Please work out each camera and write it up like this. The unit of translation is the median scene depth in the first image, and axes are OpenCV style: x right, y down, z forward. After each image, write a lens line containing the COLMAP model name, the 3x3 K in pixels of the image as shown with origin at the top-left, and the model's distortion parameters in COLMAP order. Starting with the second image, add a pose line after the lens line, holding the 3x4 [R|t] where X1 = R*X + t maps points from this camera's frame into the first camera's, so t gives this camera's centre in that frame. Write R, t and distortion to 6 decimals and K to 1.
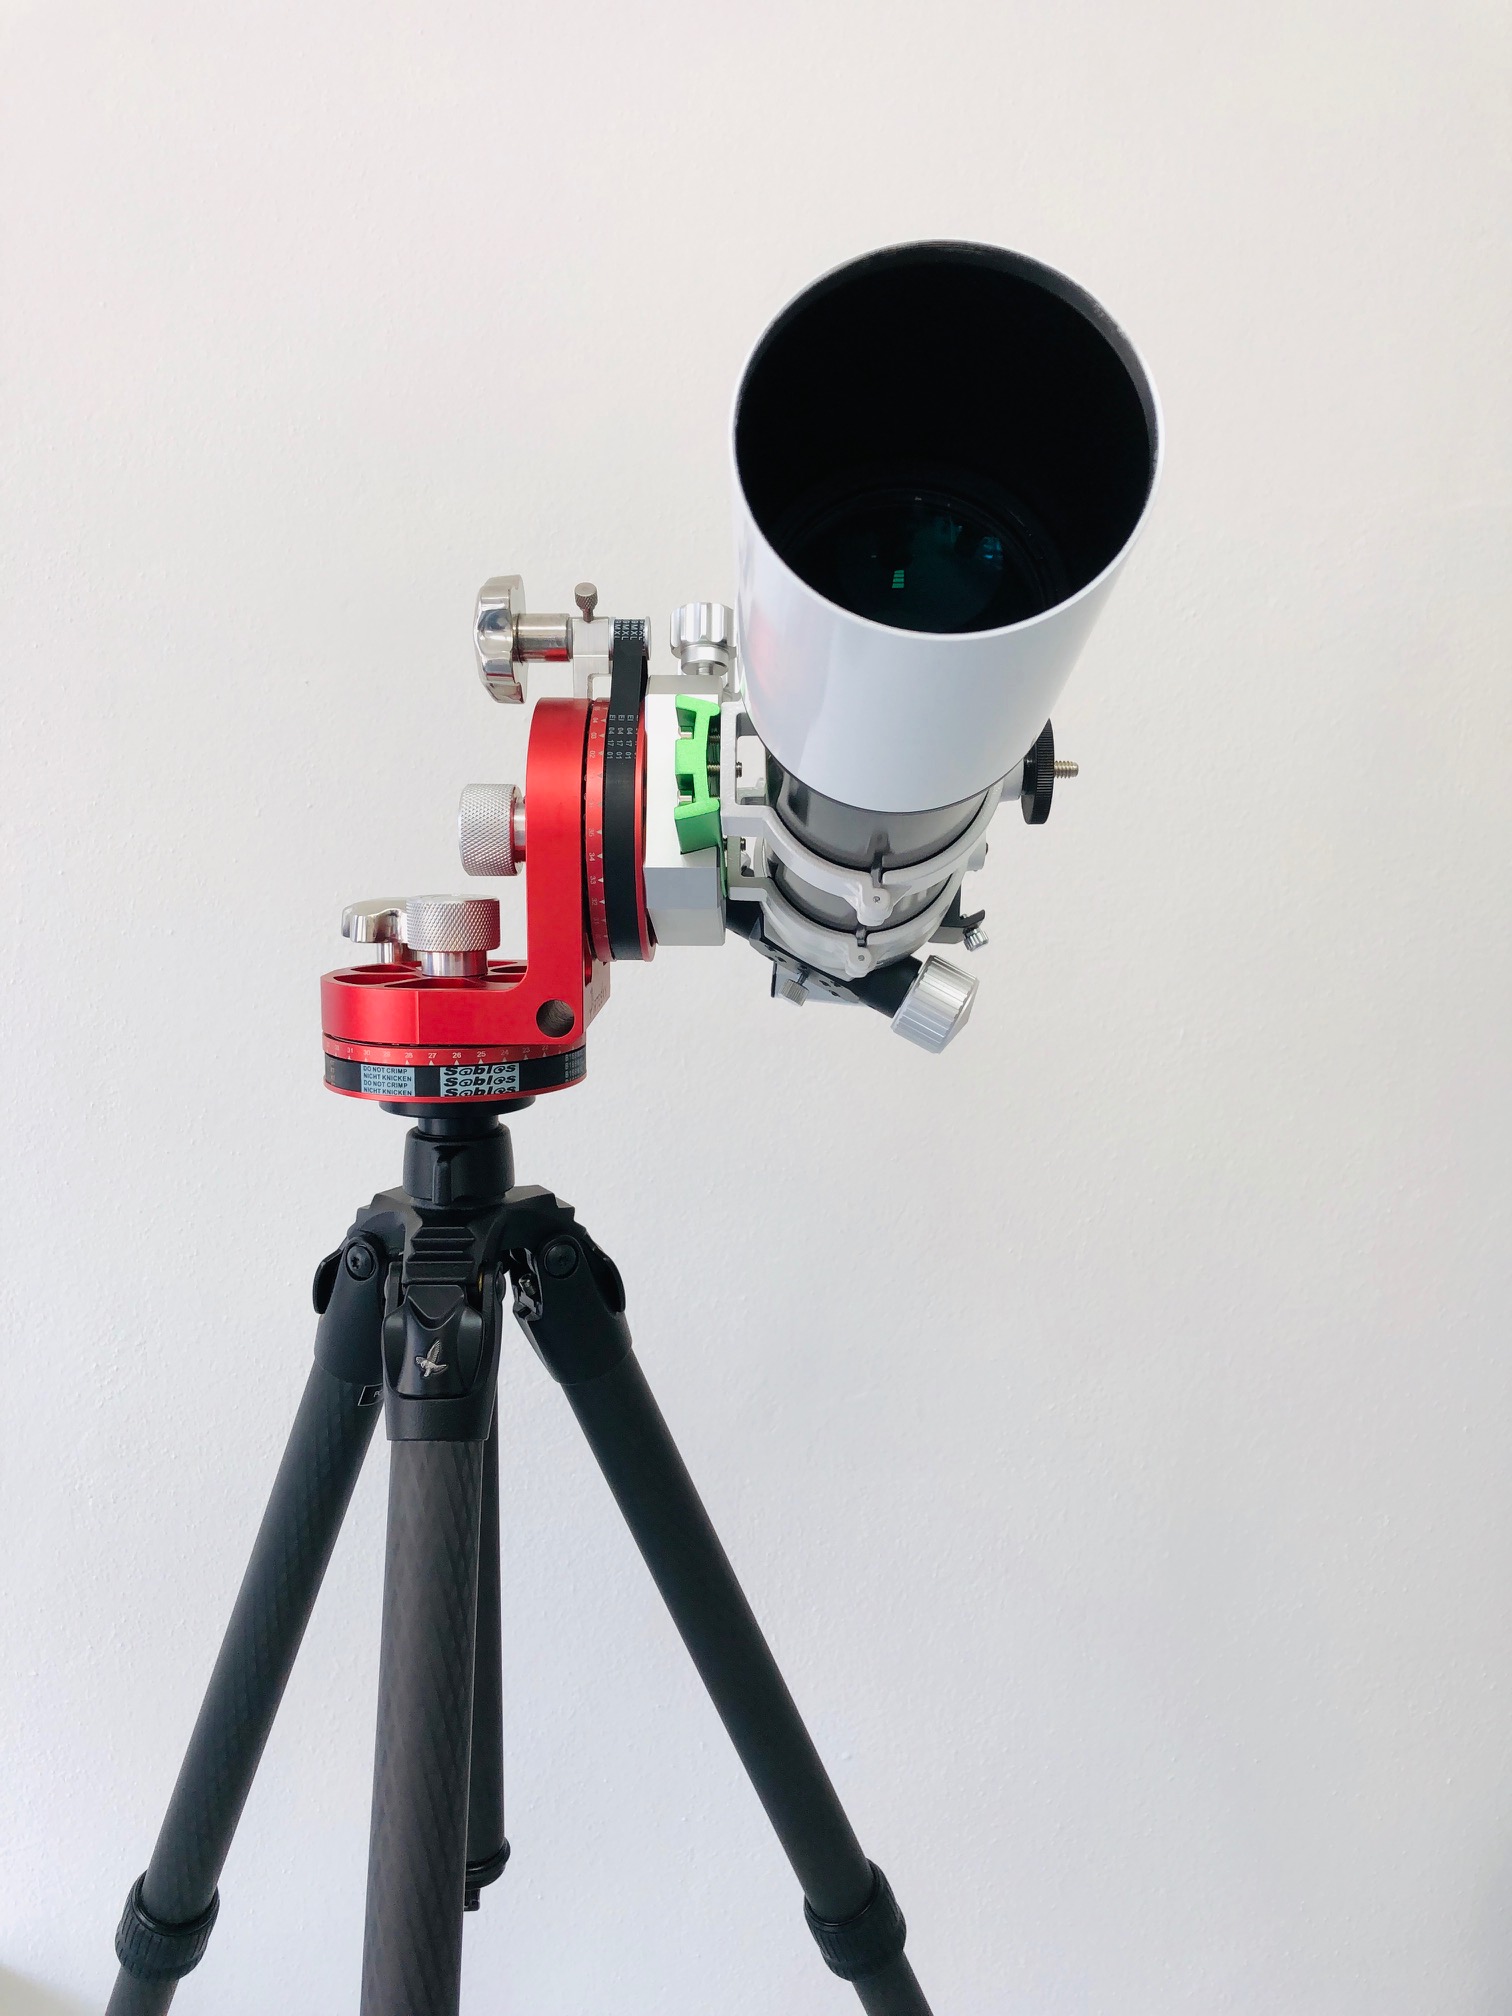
lens RADIAL K [[1676.1, 0, 730.5], [0, 1676.1, 1008.1], [0, 0, 1]] dist [0.025437, -0.004597]
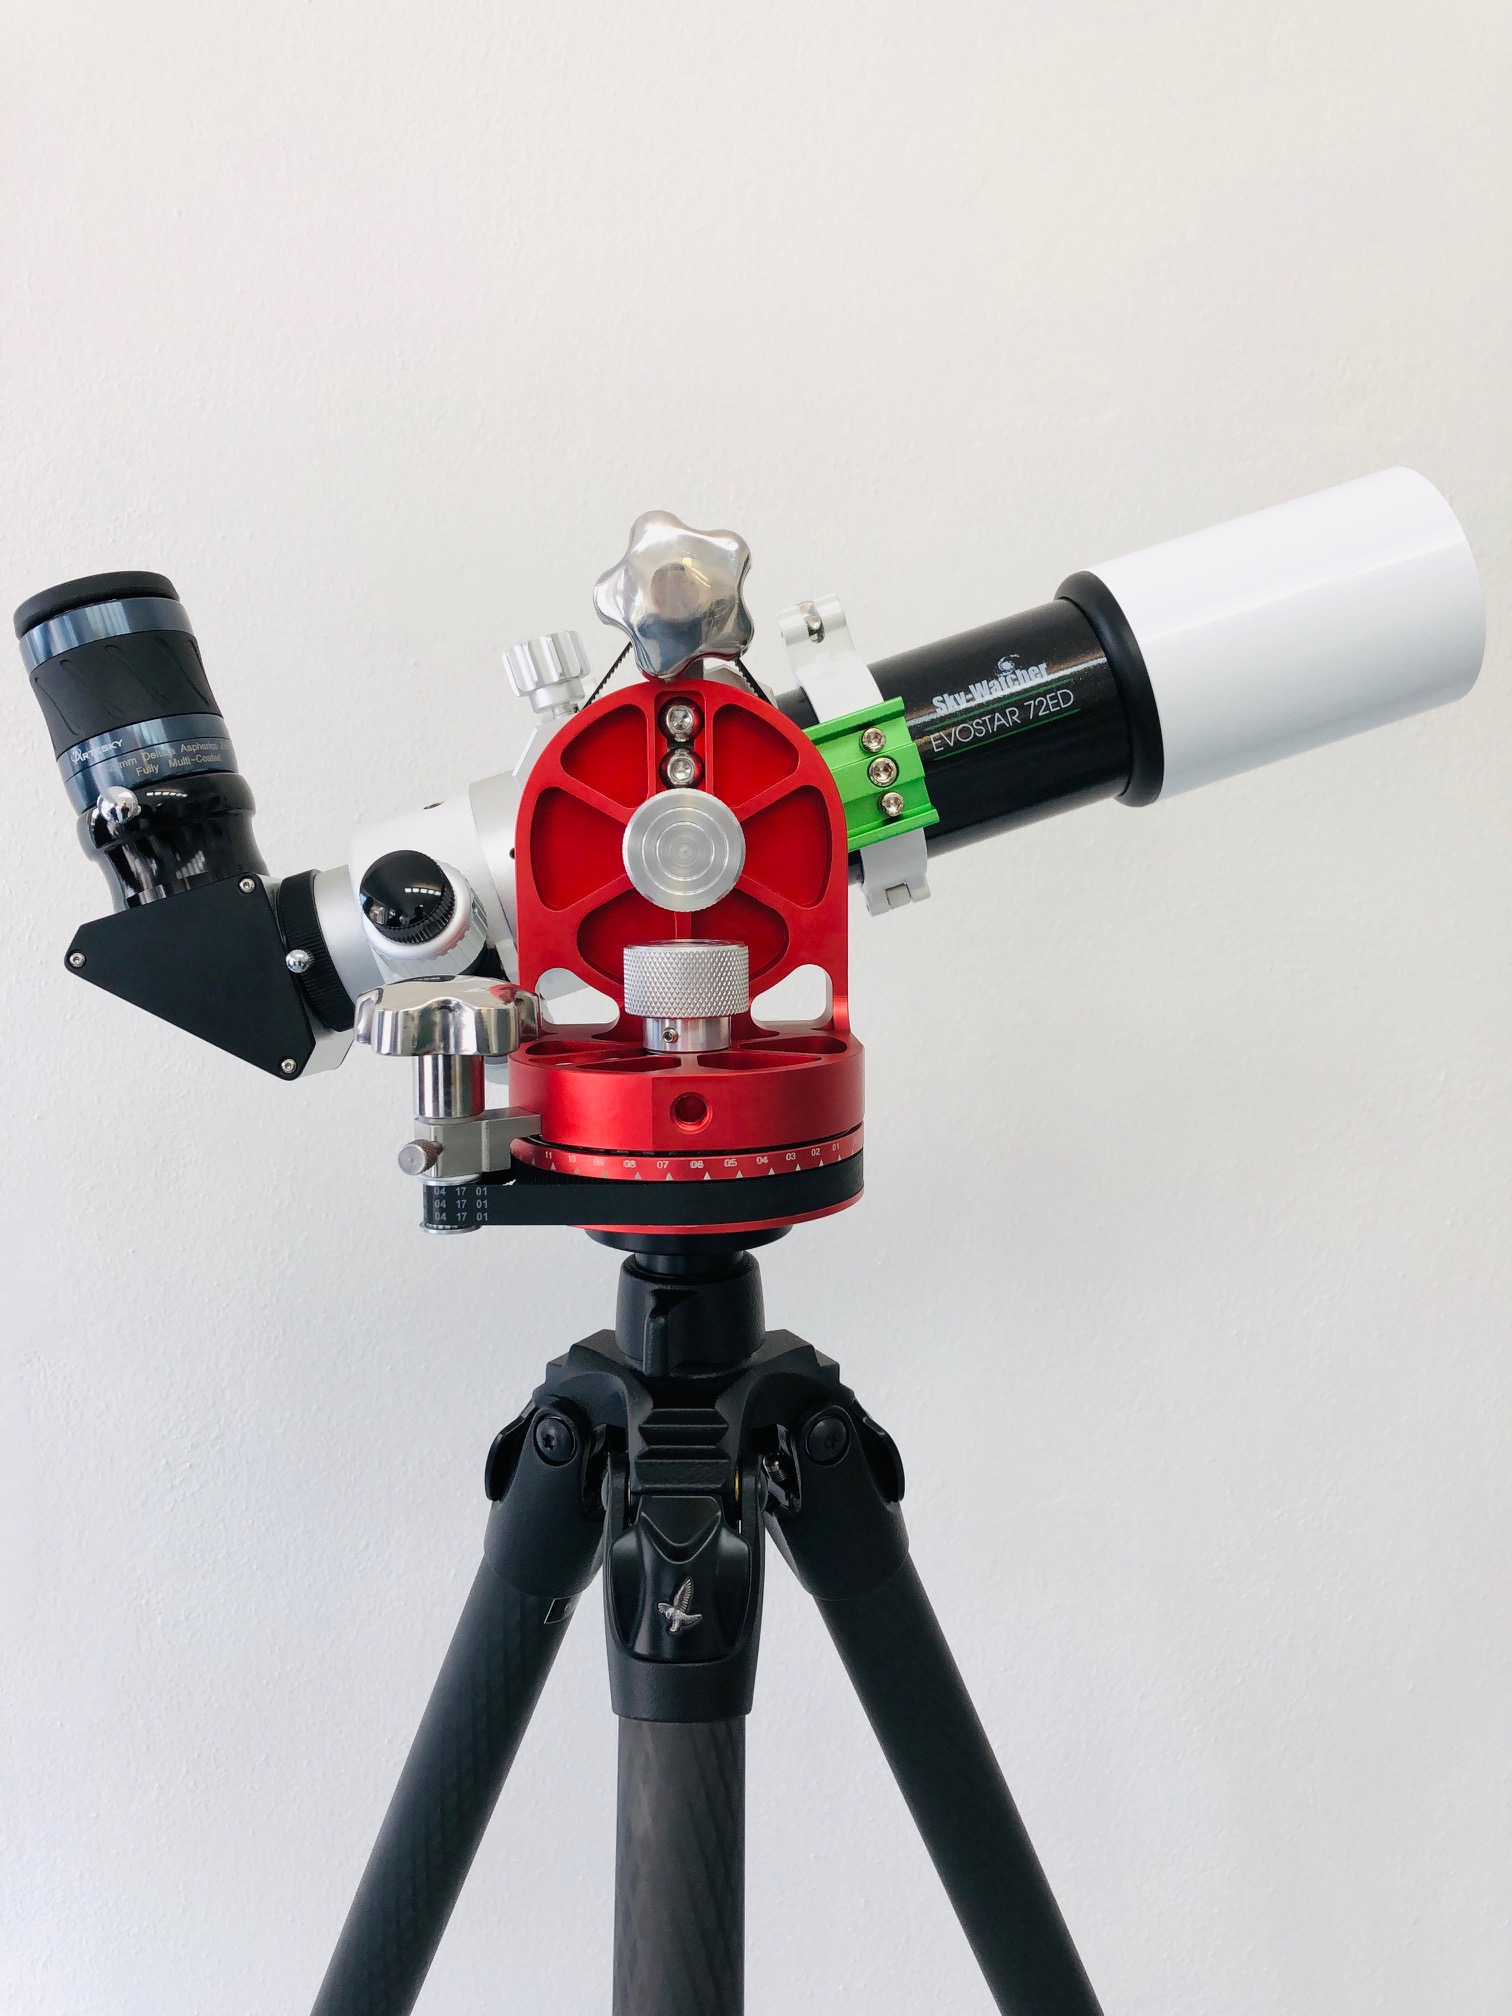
lens RADIAL K [[1676.1, 0, 730.5], [0, 1676.1, 1008.1], [0, 0, 1]] dist [0.025437, -0.004597]
pose [[0.999803, 0.001345, -0.019785, -0.126138], [-0.001243, 0.999986, 0.005179, -0.041463], [0.019792, -0.005154, 0.999791, 0.259544]]
